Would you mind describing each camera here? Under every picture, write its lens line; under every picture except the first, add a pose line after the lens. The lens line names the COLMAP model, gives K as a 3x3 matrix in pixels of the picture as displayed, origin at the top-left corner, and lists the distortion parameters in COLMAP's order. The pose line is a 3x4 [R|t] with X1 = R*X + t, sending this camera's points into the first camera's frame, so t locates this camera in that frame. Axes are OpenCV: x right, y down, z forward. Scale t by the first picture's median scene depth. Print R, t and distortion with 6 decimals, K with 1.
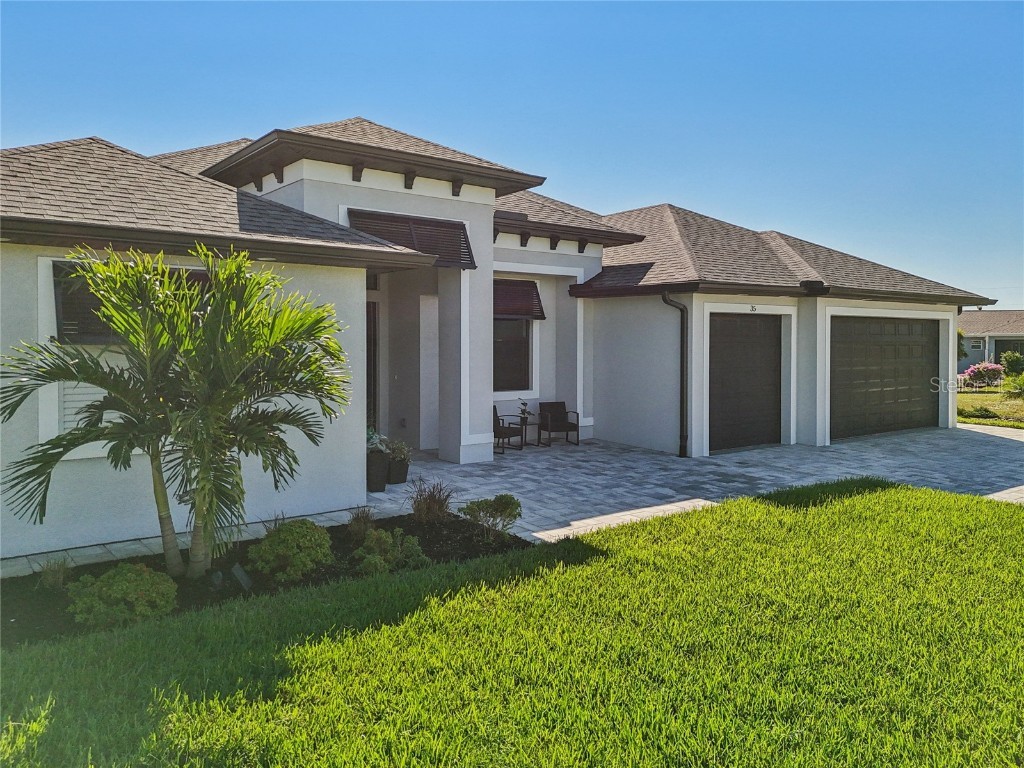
lens RADIAL K [[752.7, 0, 512.0], [0, 752.7, 384.0], [0, 0, 1]] dist [0.079667, -0.076320]
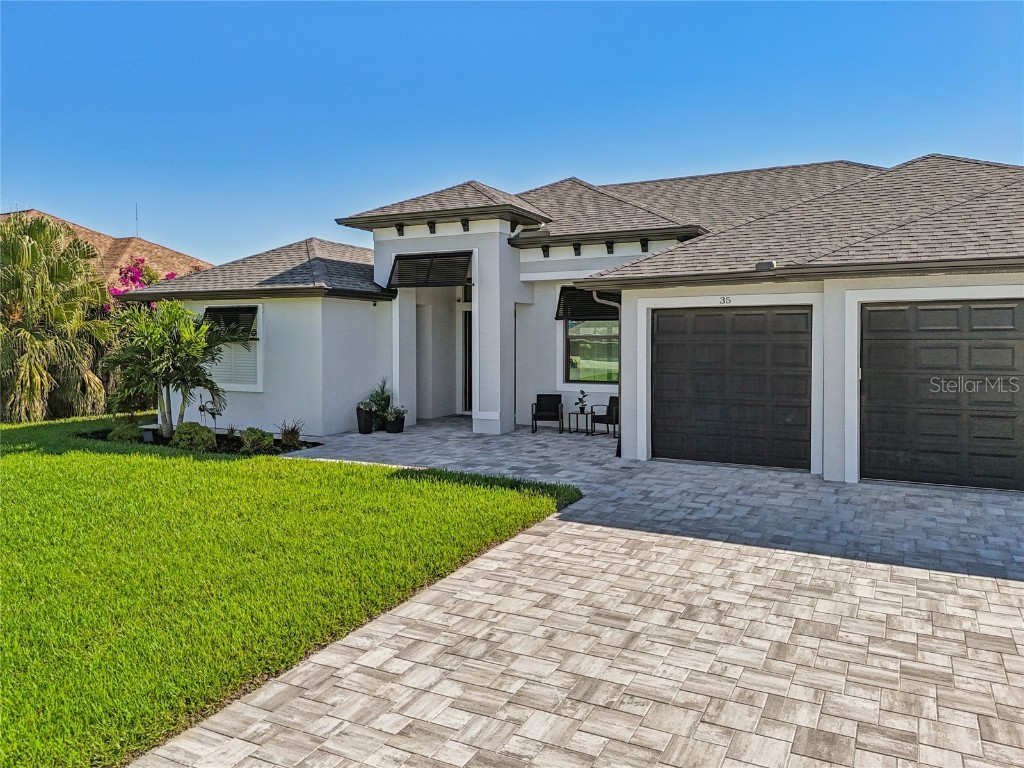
lens RADIAL K [[752.7, 0, 512.0], [0, 752.7, 384.0], [0, 0, 1]] dist [0.079667, -0.076320]
pose [[0.425281, 0.047557, -0.903811, 1.047622], [-0.056912, 0.998047, 0.025737, -0.015342], [0.903270, 0.040492, 0.427157, 0.453295]]
